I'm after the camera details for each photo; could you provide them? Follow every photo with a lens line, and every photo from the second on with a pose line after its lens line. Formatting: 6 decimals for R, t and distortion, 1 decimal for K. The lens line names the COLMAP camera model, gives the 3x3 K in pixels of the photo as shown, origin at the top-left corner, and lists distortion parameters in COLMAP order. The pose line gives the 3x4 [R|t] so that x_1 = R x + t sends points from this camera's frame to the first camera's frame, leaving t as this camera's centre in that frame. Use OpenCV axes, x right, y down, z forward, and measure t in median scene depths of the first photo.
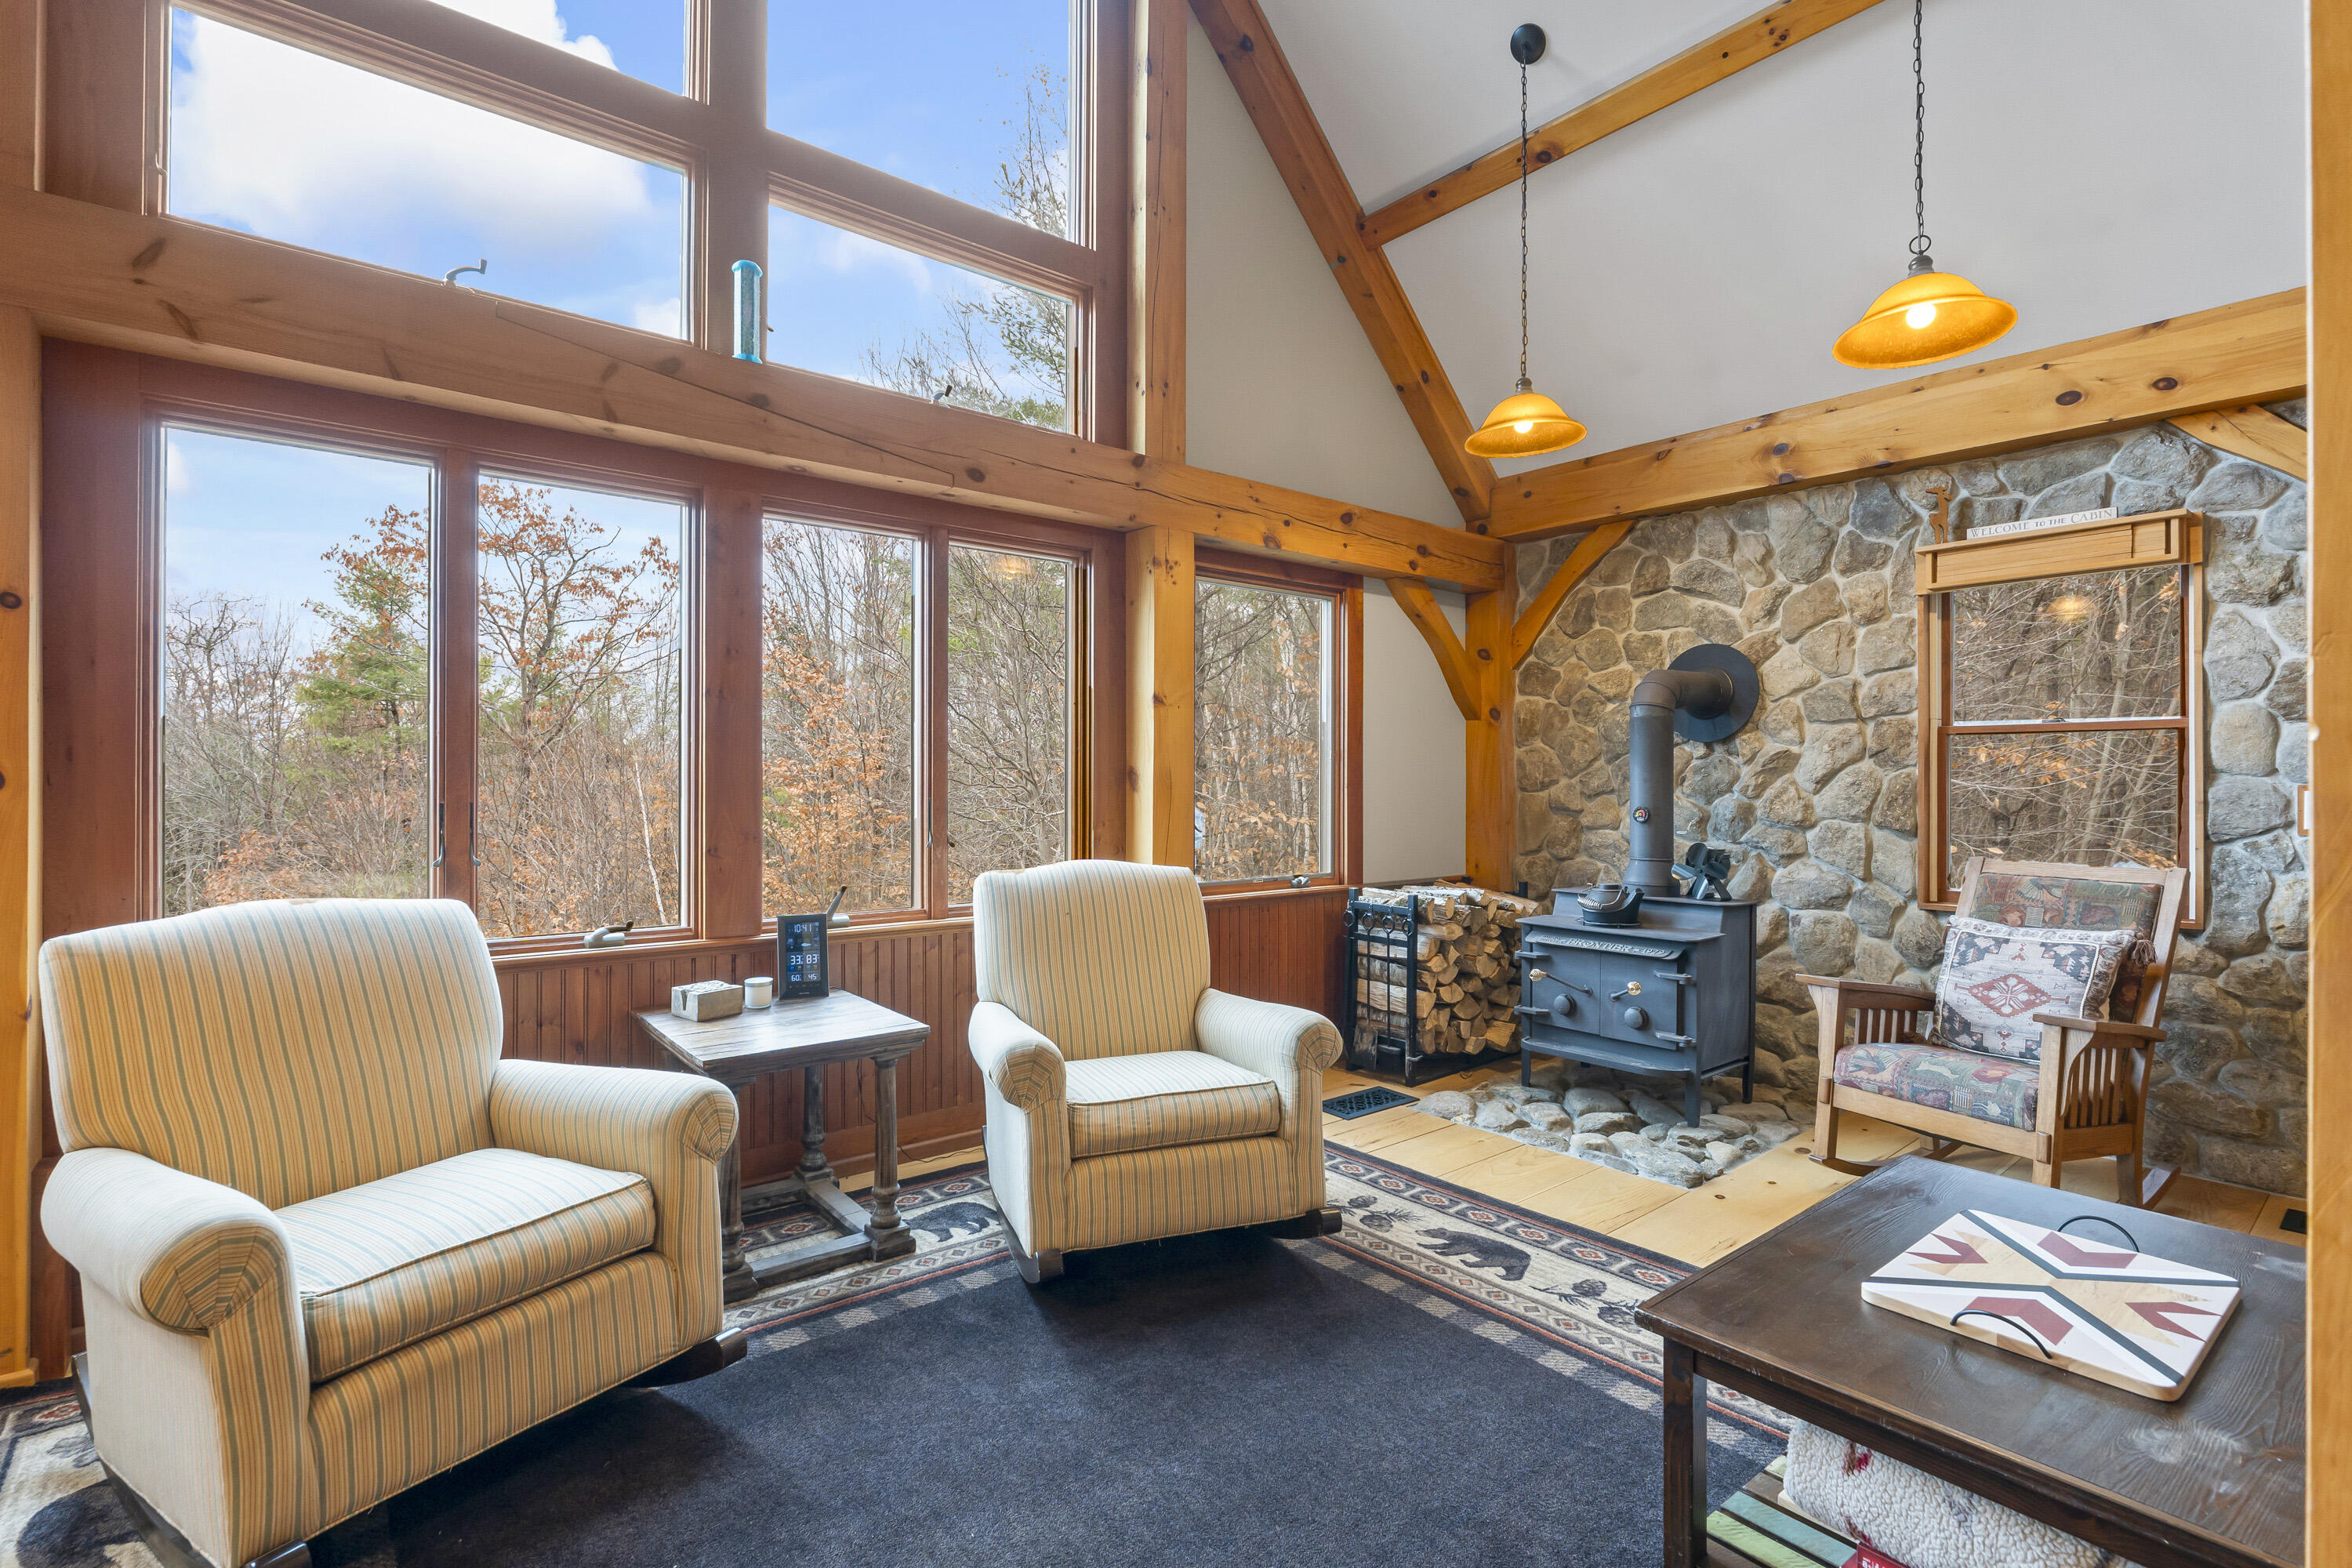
lens RADIAL K [[1087.9, 0, 1173.1], [0, 1087.9, 782.2], [0, 0, 1]] dist [-0.008508, 0.000313]
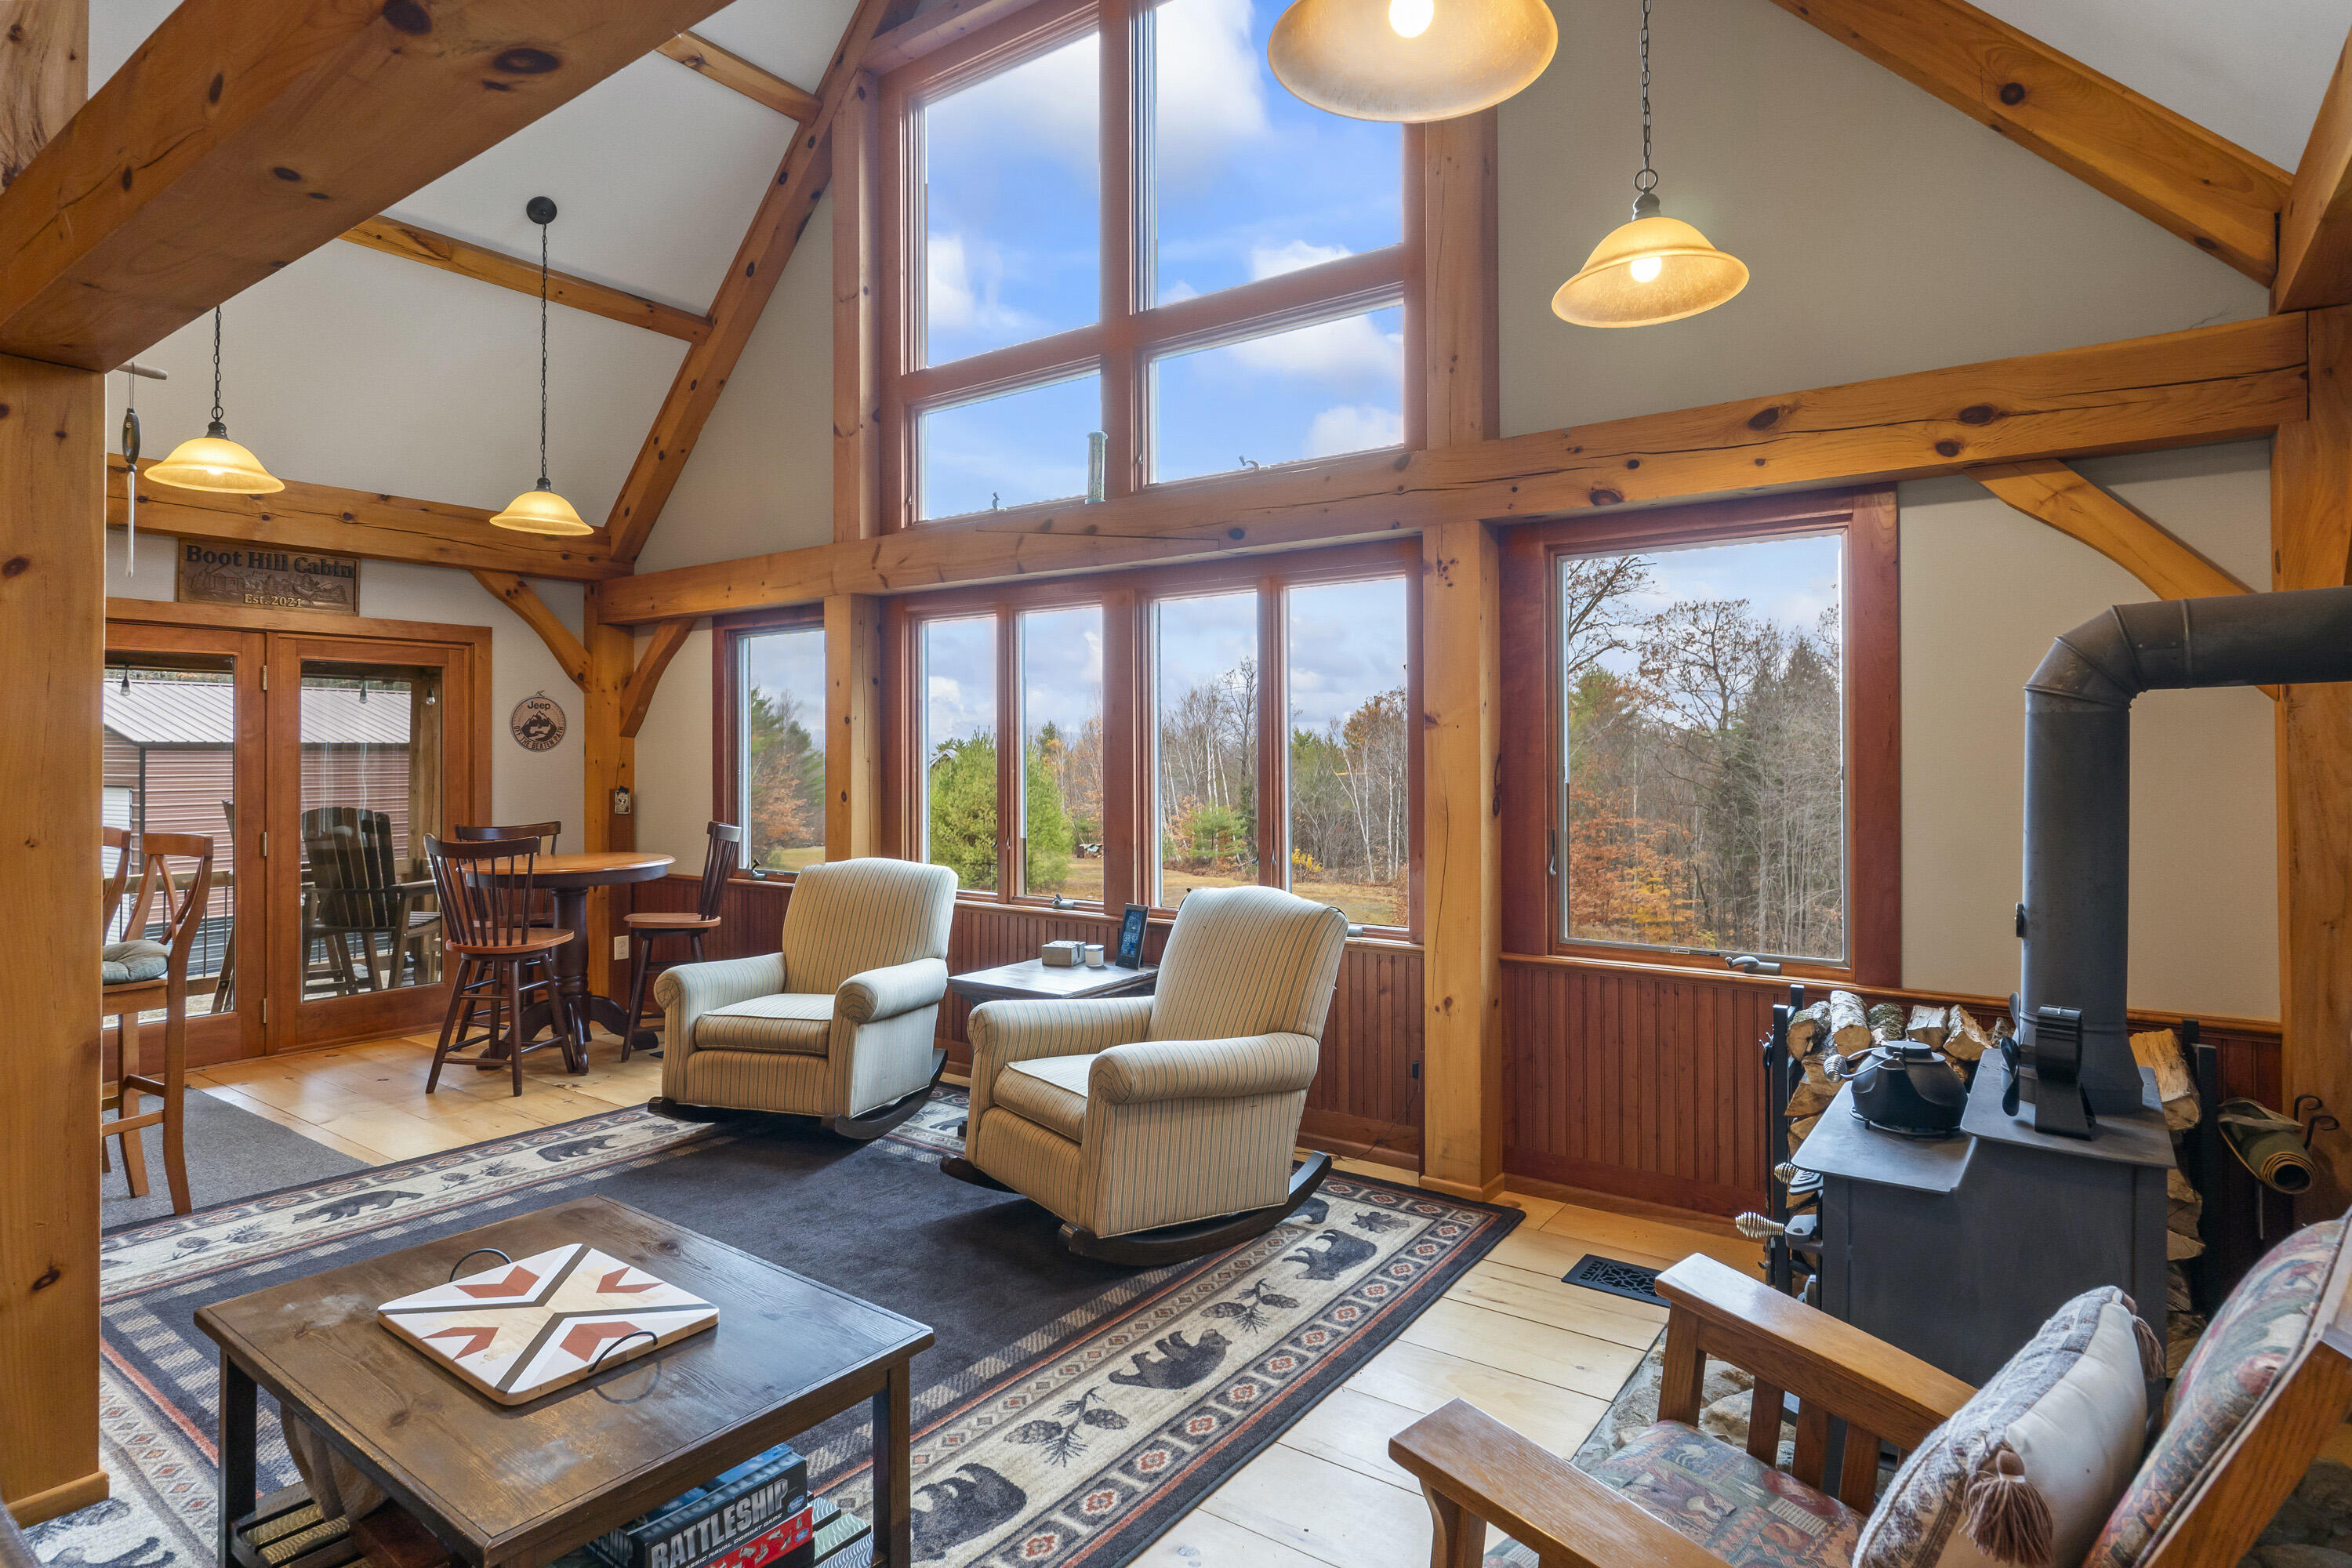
lens RADIAL K [[1251.0, 0, 1173.3], [0, 1251.0, 750.5], [0, 0, 1]] dist [-0.003001, 0.000069]
pose [[0.256280, -0.006662, -0.966580, 0.907269], [0.003638, 0.999976, -0.005927, -0.044521], [0.966596, -0.001998, 0.256298, 0.523697]]
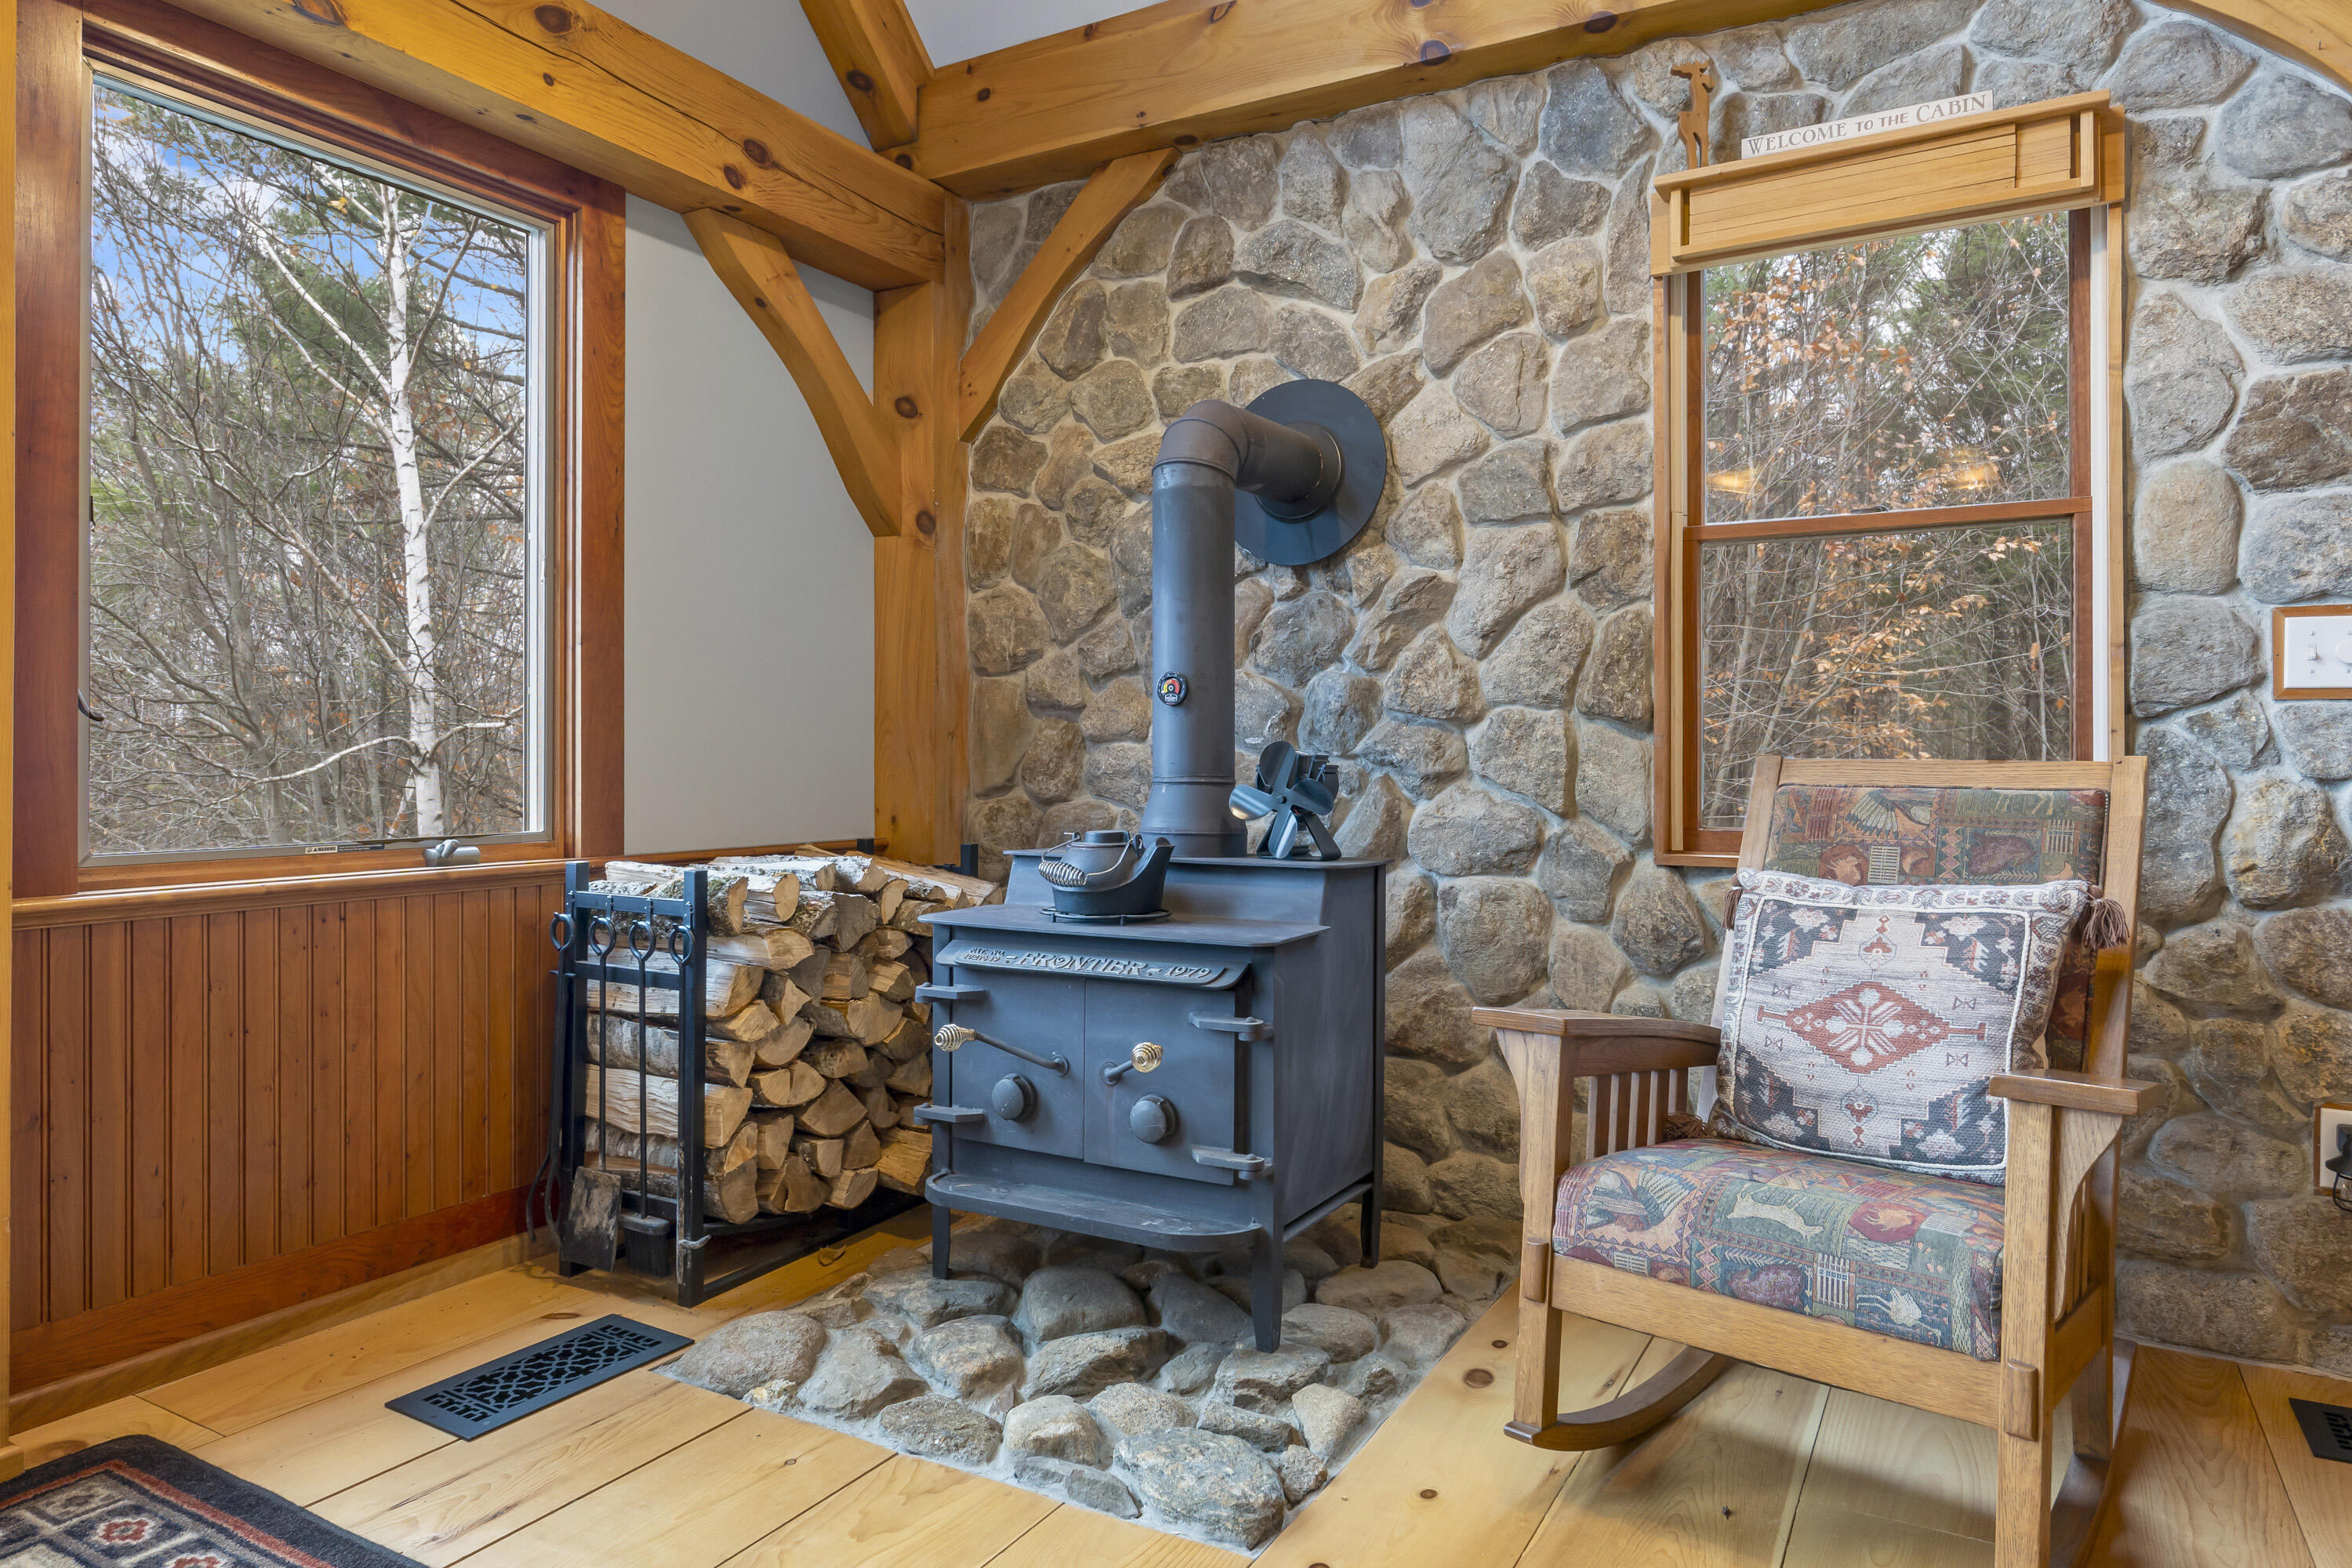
lens RADIAL K [[1459.6, 0, 1175.2], [0, 1459.6, 750.0], [0, 0, 1]] dist [-0.002502, -0.000603]
pose [[0.933831, 0.000949, 0.357713, 0.209001], [0.000530, 0.999992, -0.004036, 0.062633], [-0.357714, 0.003958, 0.933823, 0.411266]]
